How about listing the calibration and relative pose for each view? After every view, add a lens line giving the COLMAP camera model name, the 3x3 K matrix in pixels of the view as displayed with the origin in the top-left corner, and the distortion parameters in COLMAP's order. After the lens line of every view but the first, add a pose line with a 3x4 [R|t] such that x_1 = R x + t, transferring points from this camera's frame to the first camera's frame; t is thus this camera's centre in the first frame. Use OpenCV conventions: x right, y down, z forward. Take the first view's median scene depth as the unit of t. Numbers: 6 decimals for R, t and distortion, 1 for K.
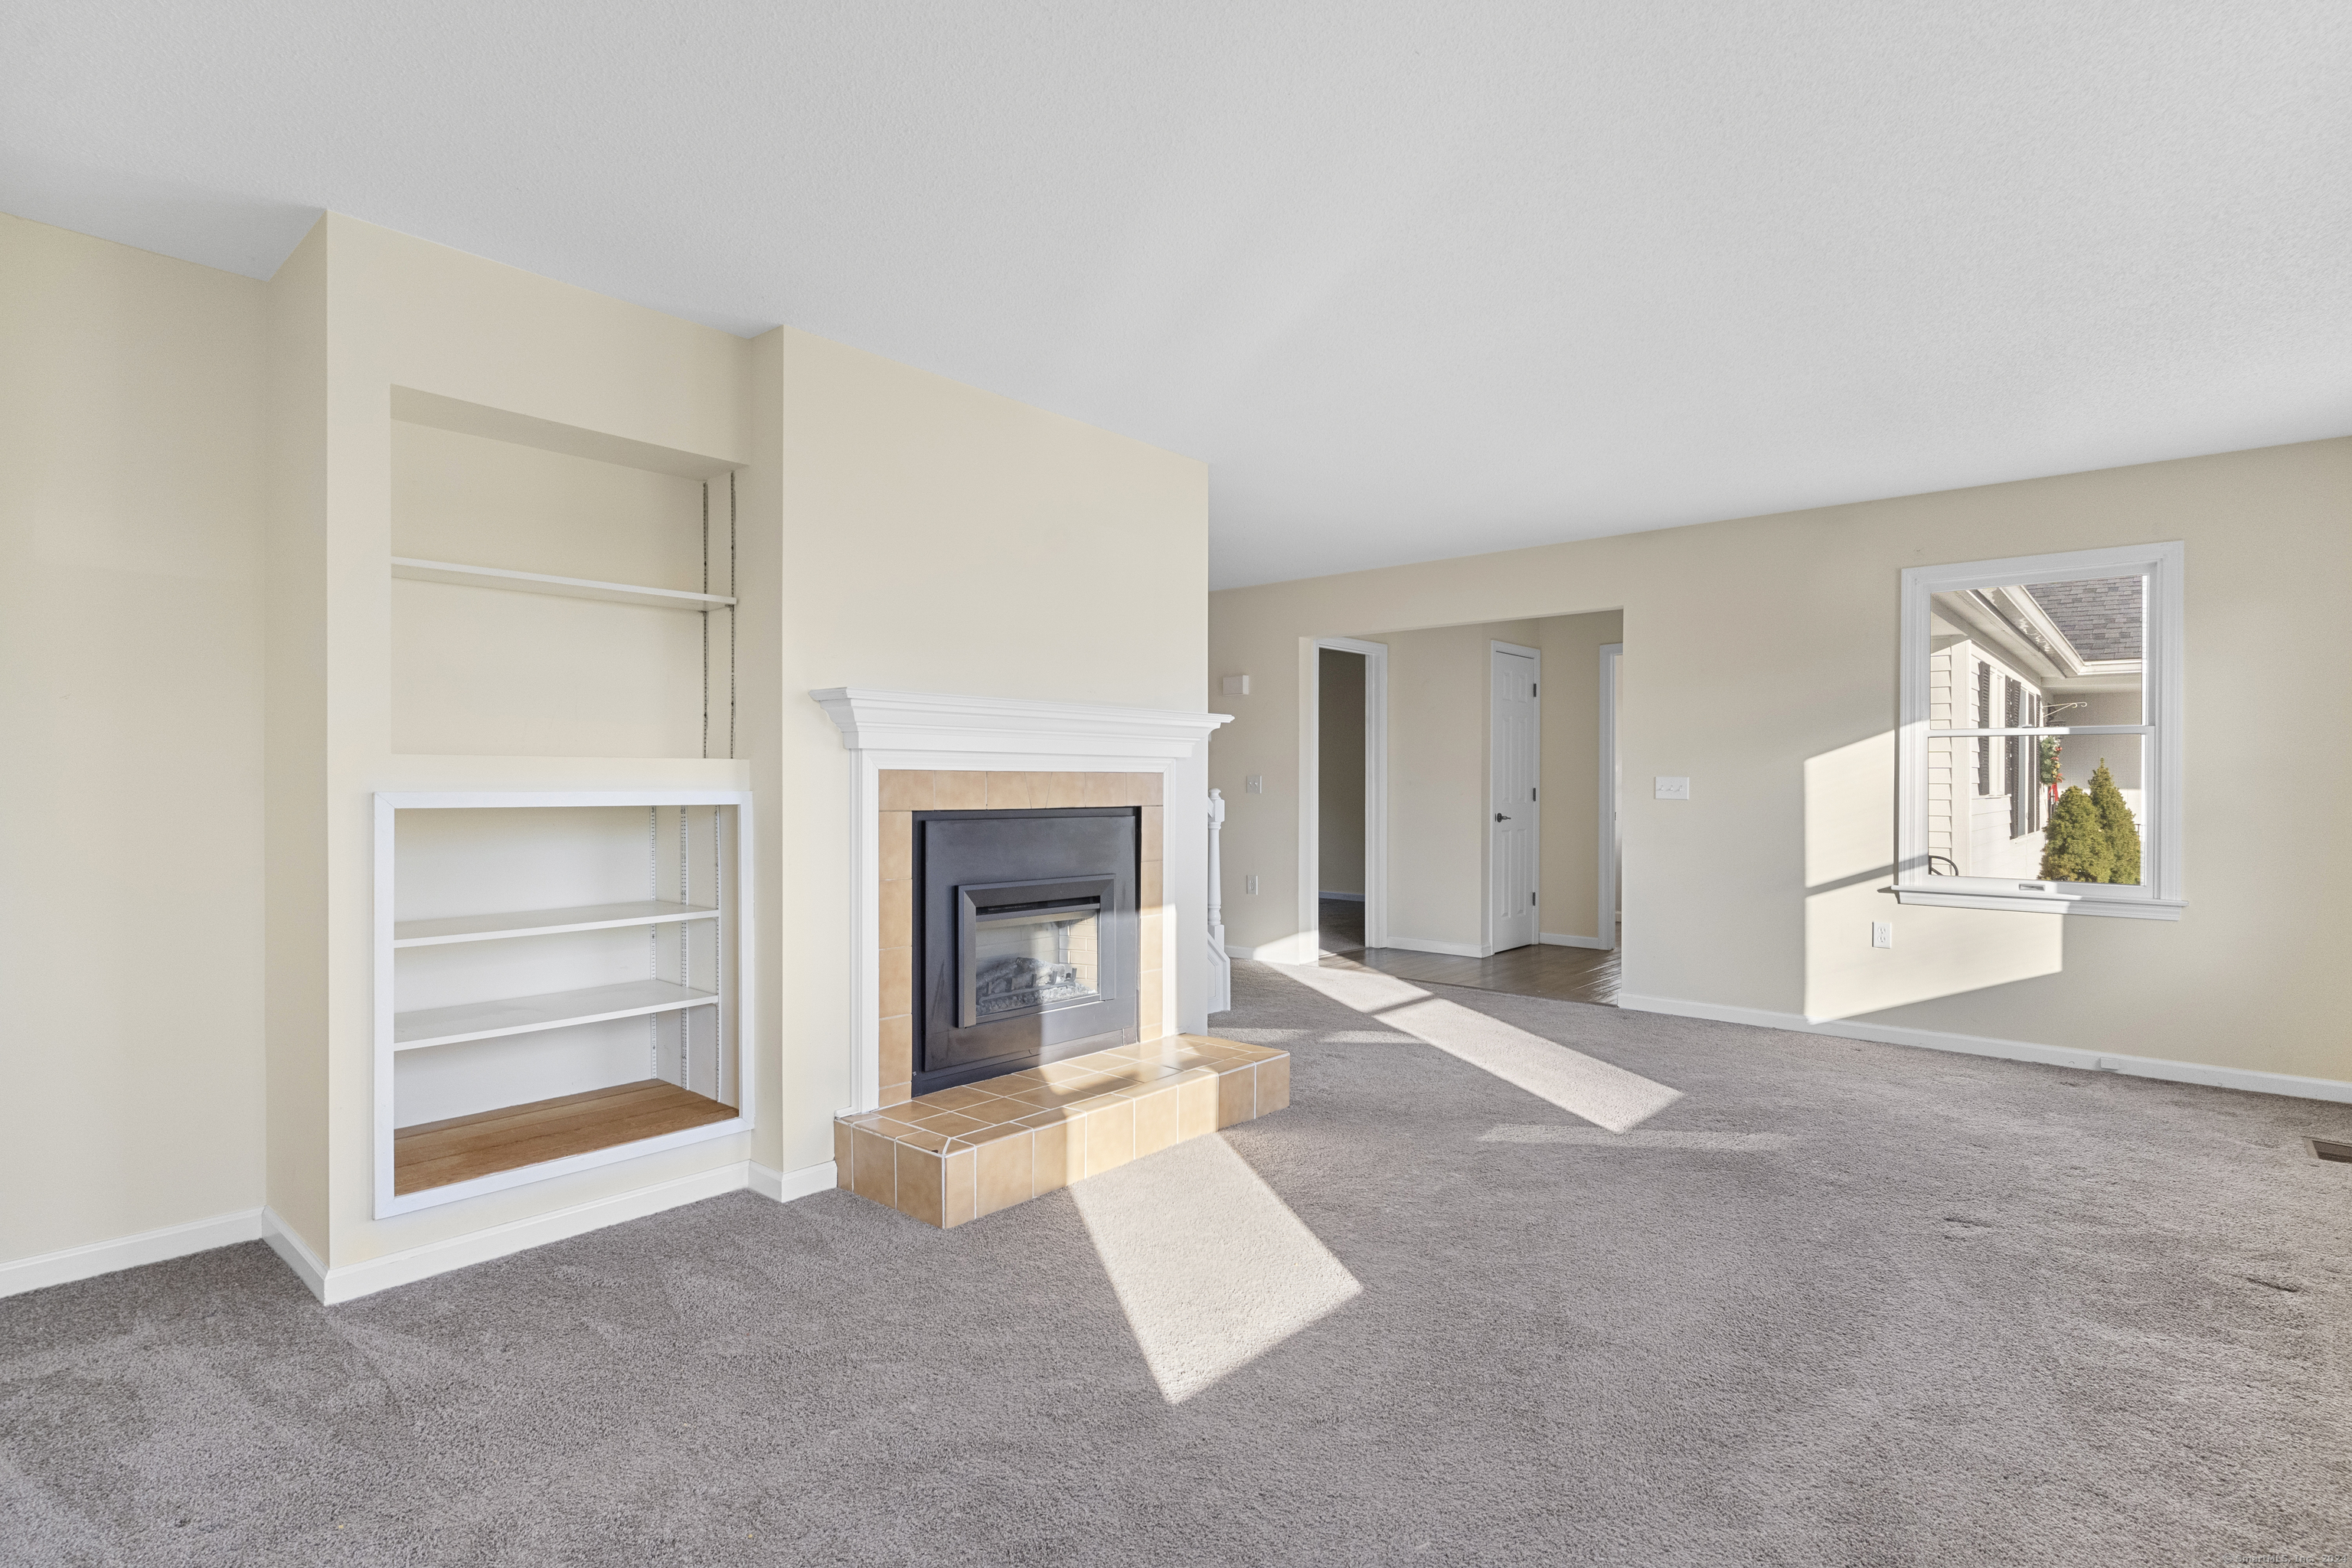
lens RADIAL K [[1157.0, 0, 1177.0], [0, 1157.0, 785.3], [0, 0, 1]] dist [-0.003554, 0.003460]
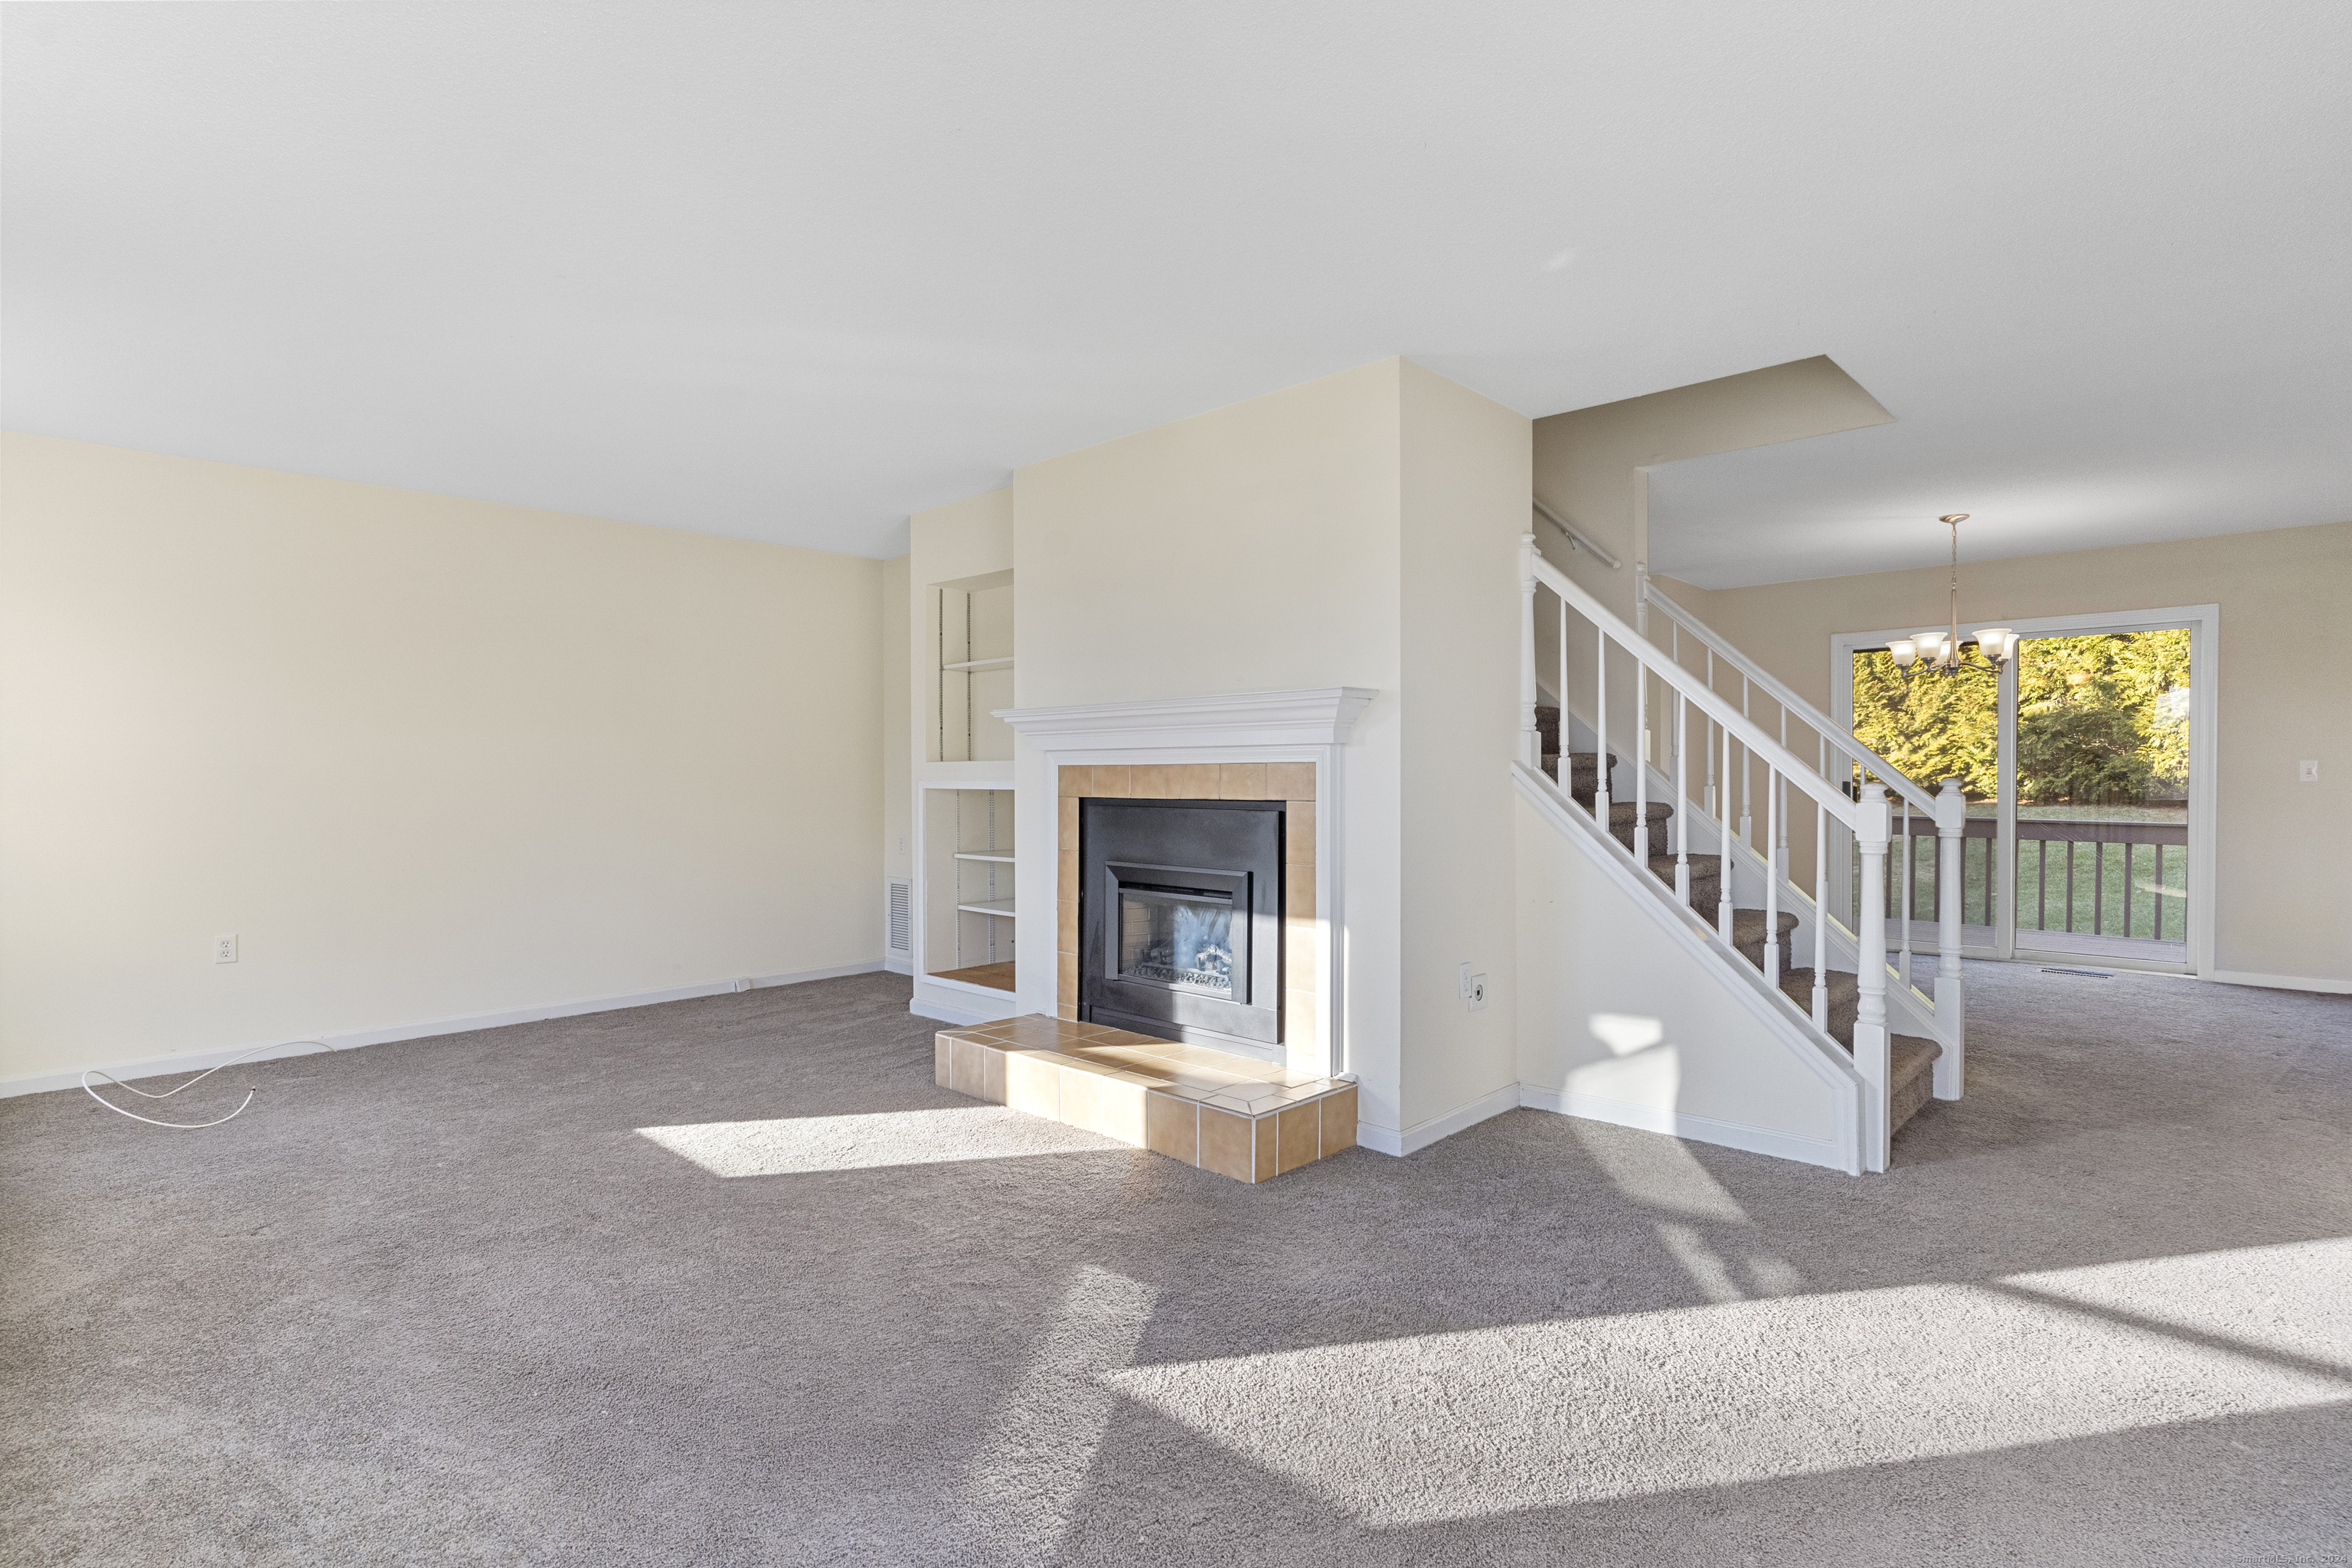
lens RADIAL K [[1157.0, 0, 1170.2], [0, 1157.0, 797.3], [0, 0, 1]] dist [-0.003554, 0.003460]
pose [[-0.054031, 0.015931, -0.998412, 0.949370], [-0.000908, 0.999872, 0.016003, 0.001481], [0.998539, 0.001771, -0.054010, 1.060947]]
